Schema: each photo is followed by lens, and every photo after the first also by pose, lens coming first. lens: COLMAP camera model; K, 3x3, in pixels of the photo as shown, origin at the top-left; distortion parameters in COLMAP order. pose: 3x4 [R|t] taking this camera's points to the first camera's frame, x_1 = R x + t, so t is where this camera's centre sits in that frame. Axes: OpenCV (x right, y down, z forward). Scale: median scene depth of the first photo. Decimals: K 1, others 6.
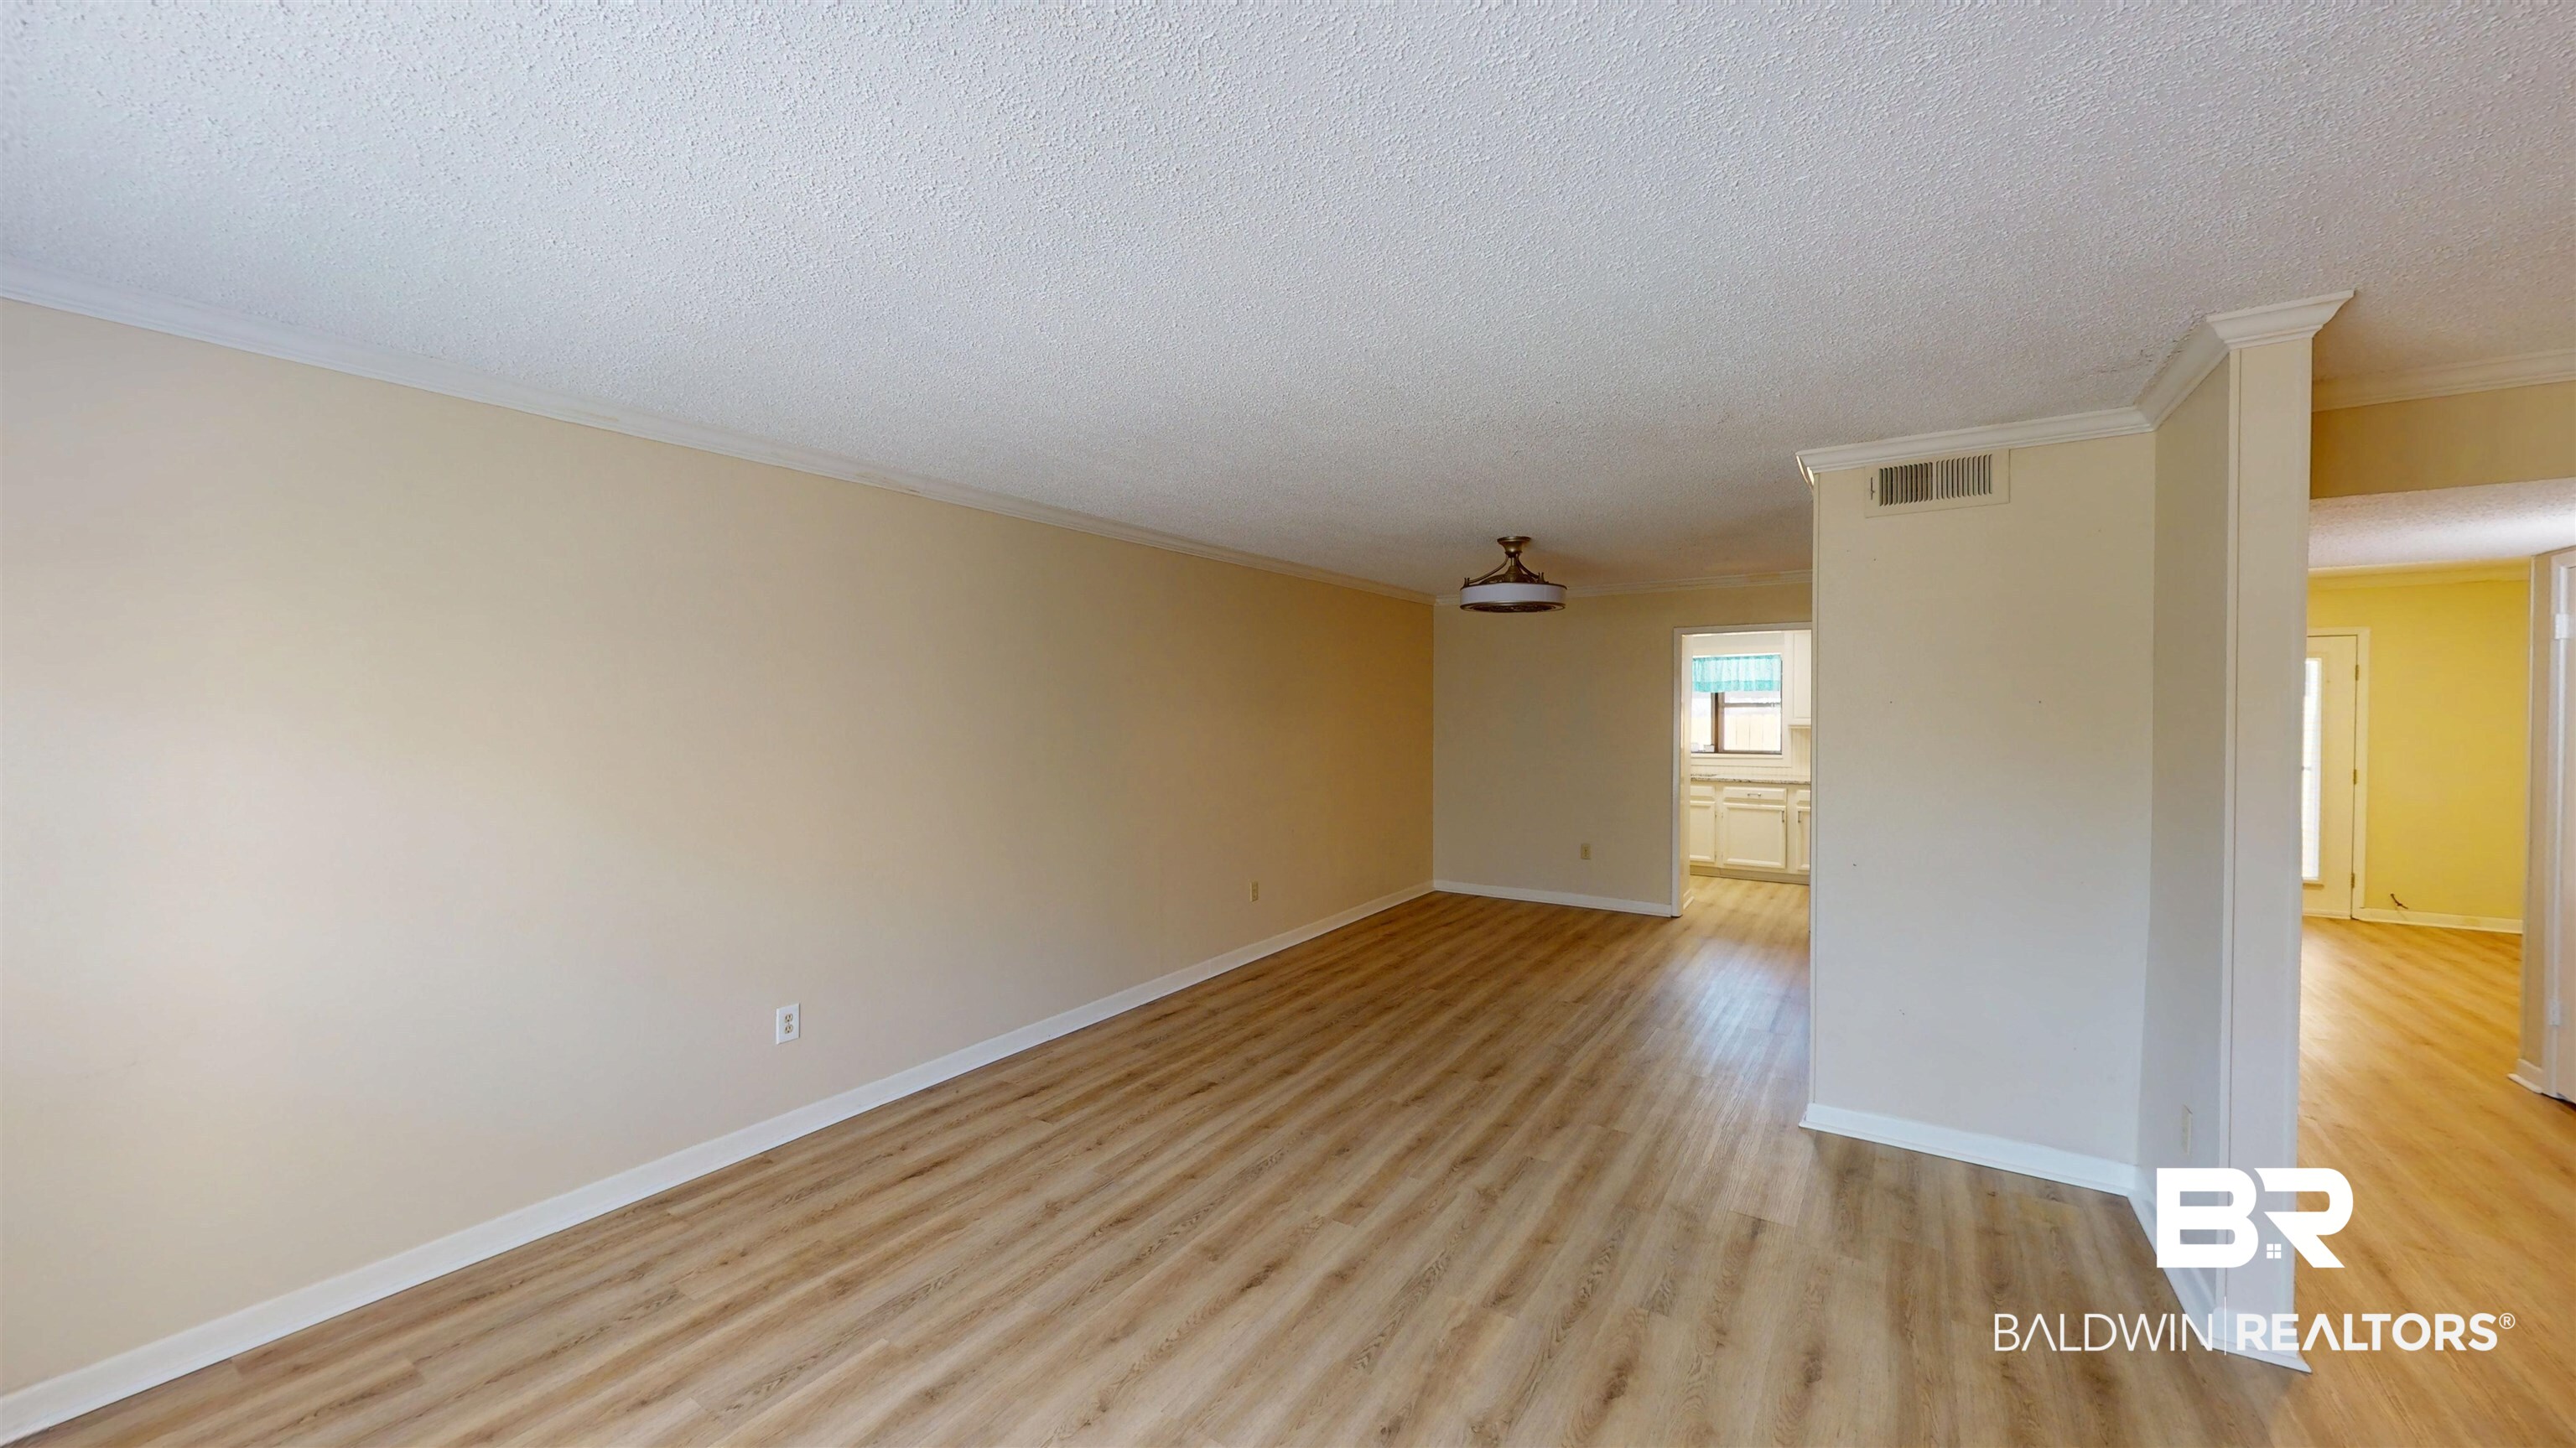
lens RADIAL K [[944.7, 0, 1287.7], [0, 944.7, 724.8], [0, 0, 1]] dist [-0.001049, 0.000499]
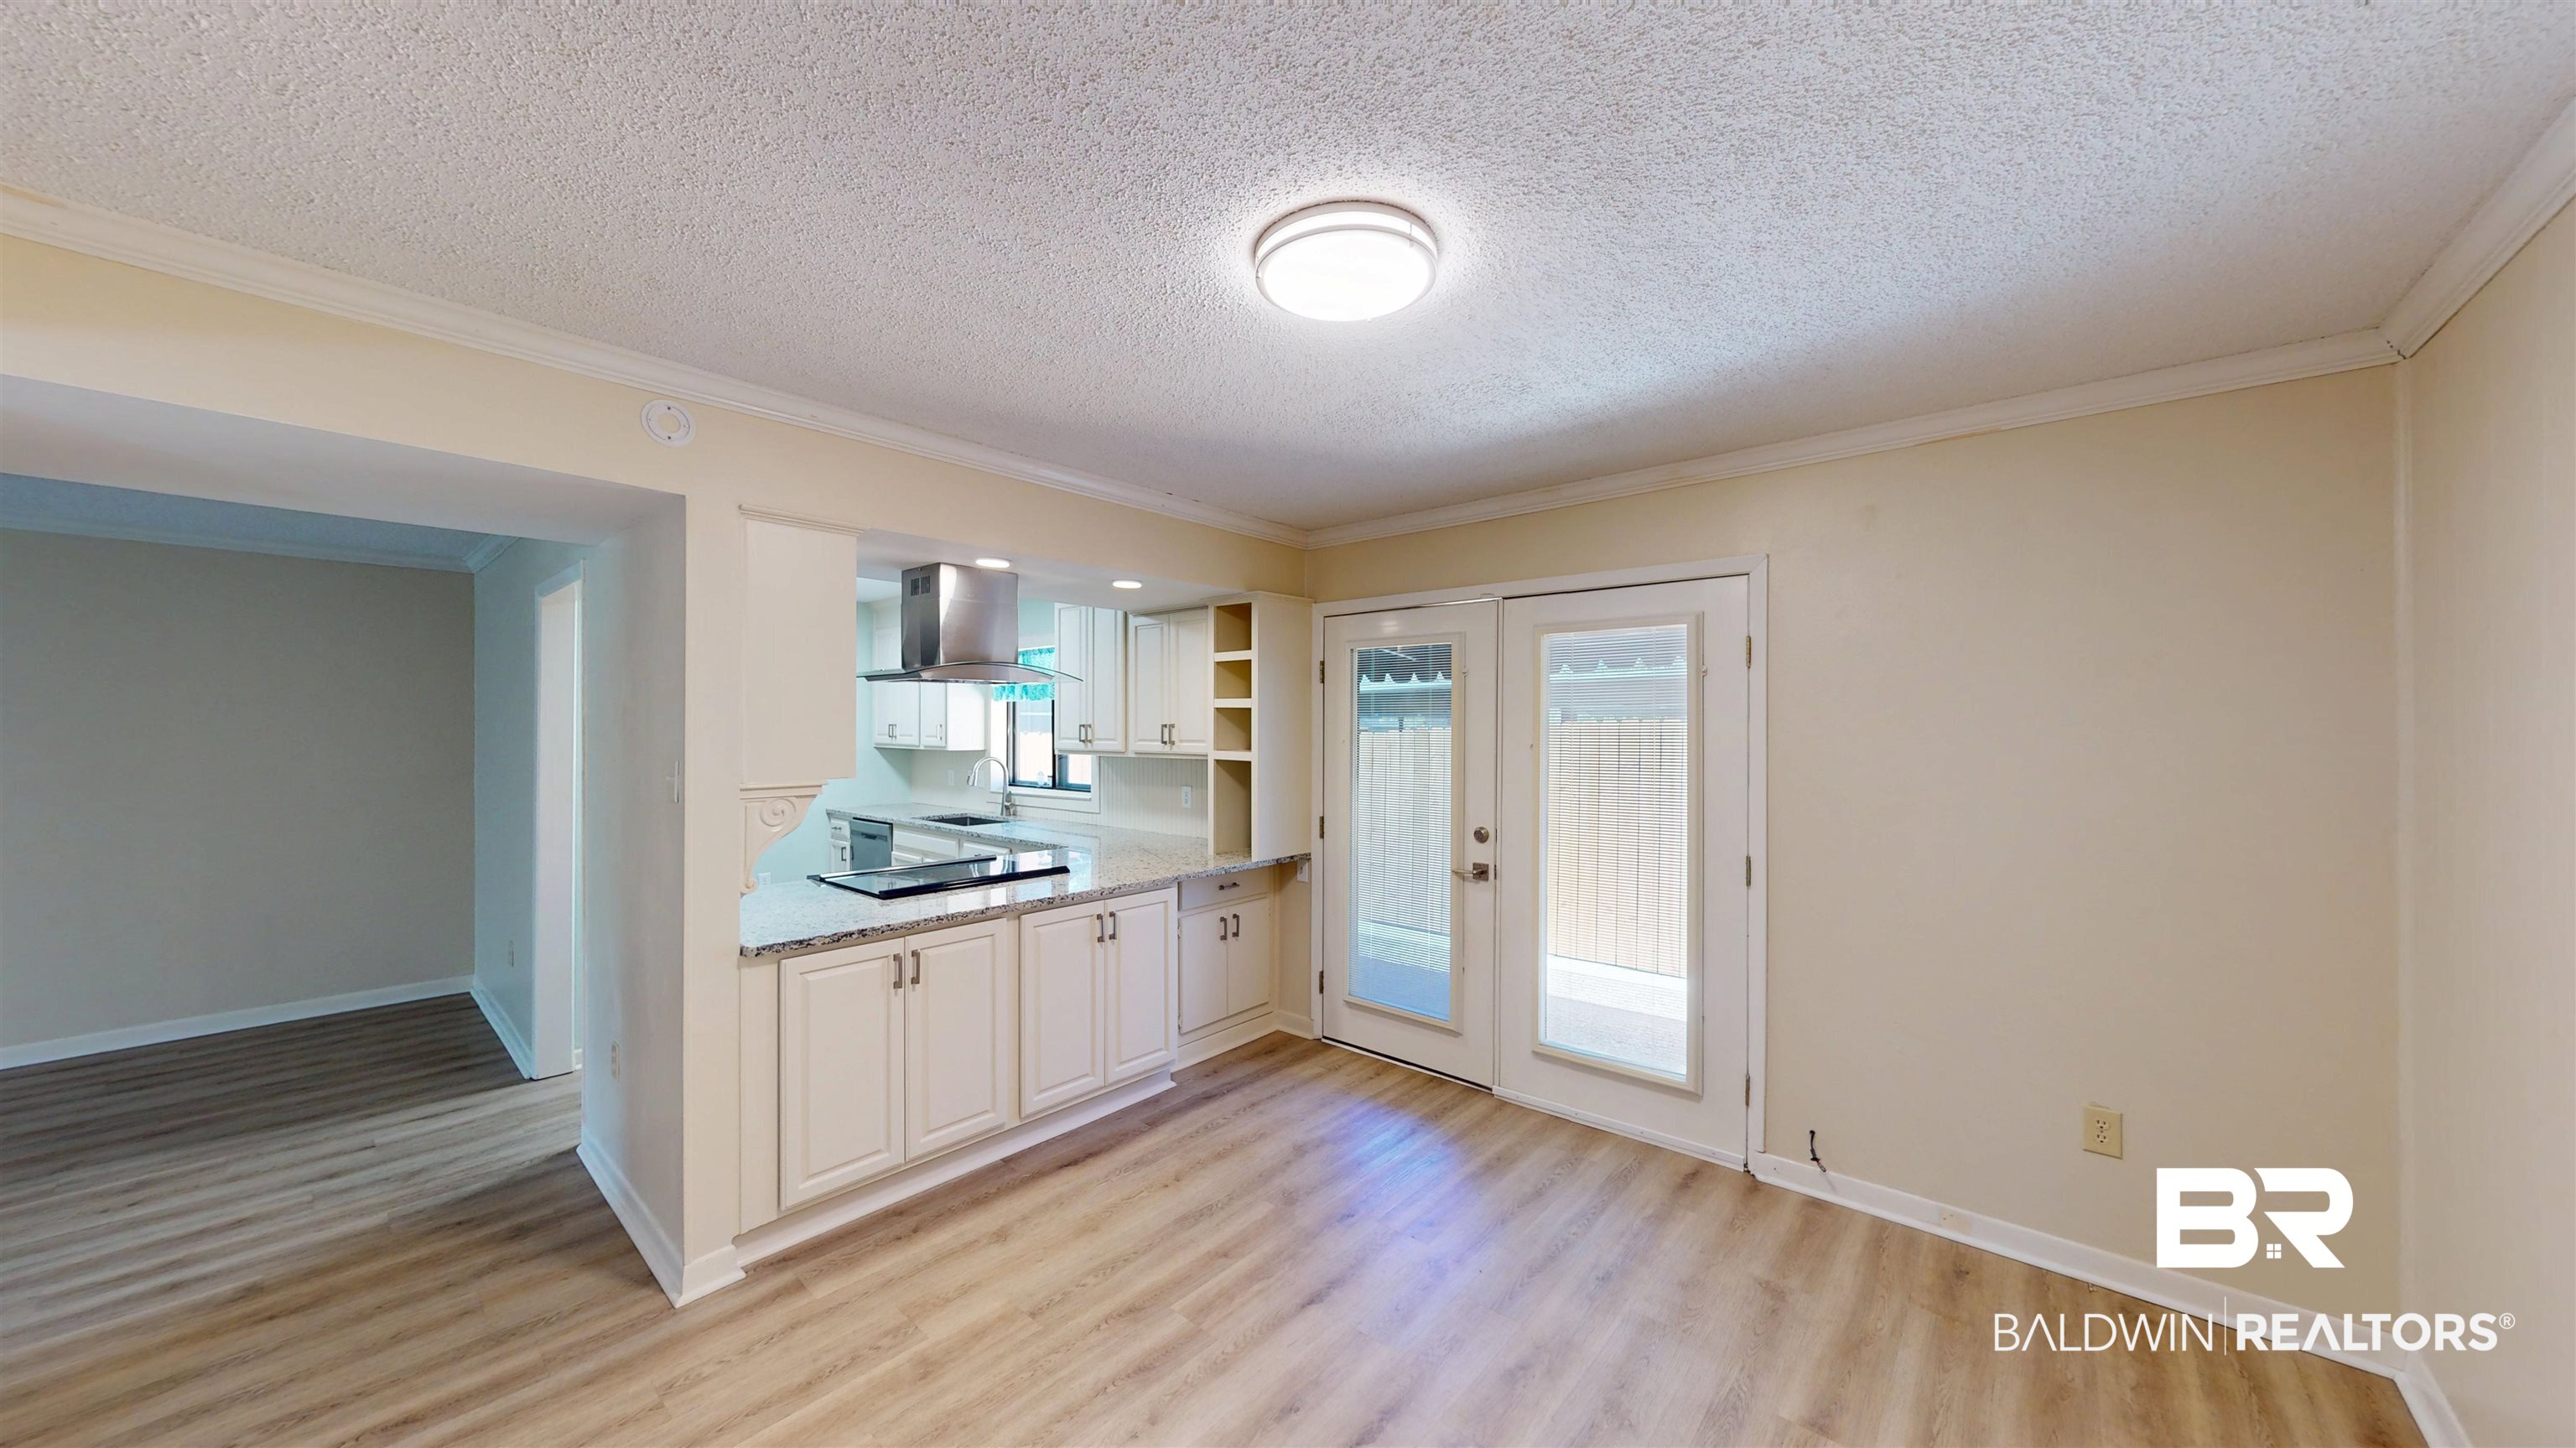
lens RADIAL K [[864.6, 0, 1287.7], [0, 864.6, 724.3], [0, 0, 1]] dist [0.002668, 0.000215]
pose [[0.990881, 0.003546, -0.134693, 2.063362], [-0.005957, 0.999829, -0.017506, -0.019912], [0.134608, 0.018149, 0.990733, 1.153467]]
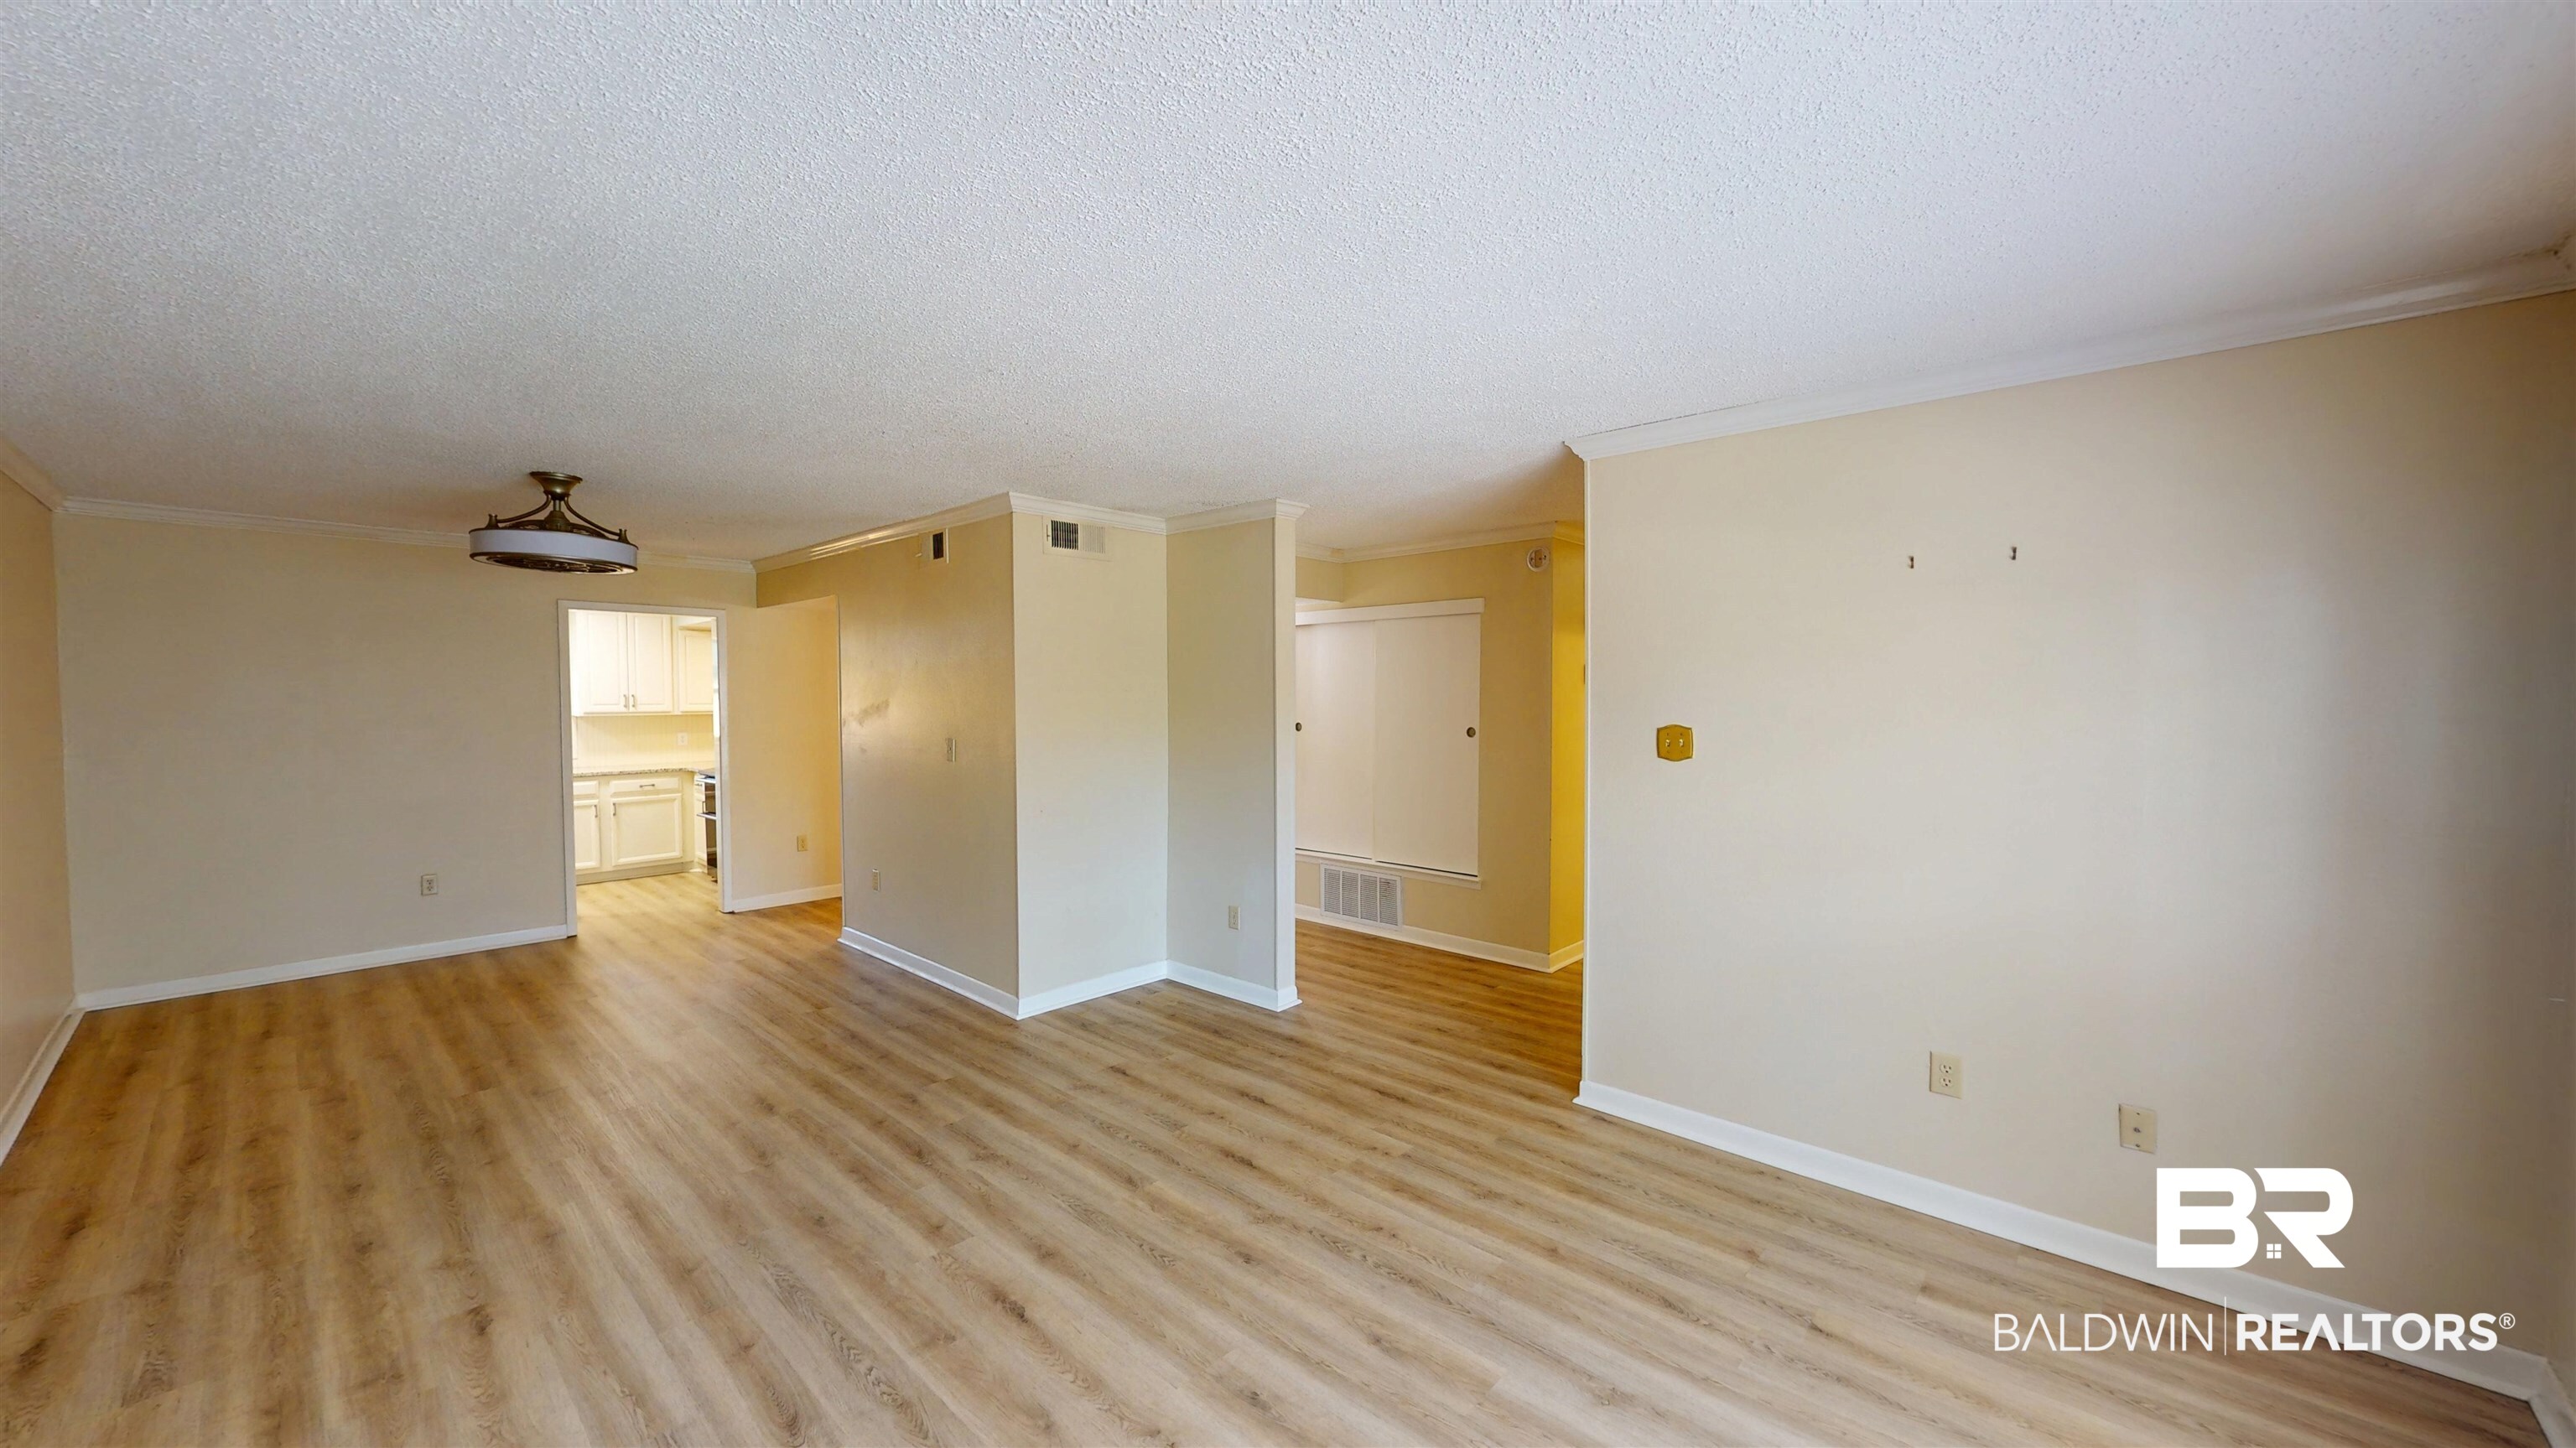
lens RADIAL K [[944.7, 0, 1287.7], [0, 944.7, 720.9], [0, 0, 1]] dist [-0.001049, 0.000499]
pose [[0.165272, -0.028372, 0.985840, -0.711668], [0.017537, 0.999513, 0.025825, -0.008588], [-0.986092, 0.013020, 0.165689, 0.459164]]
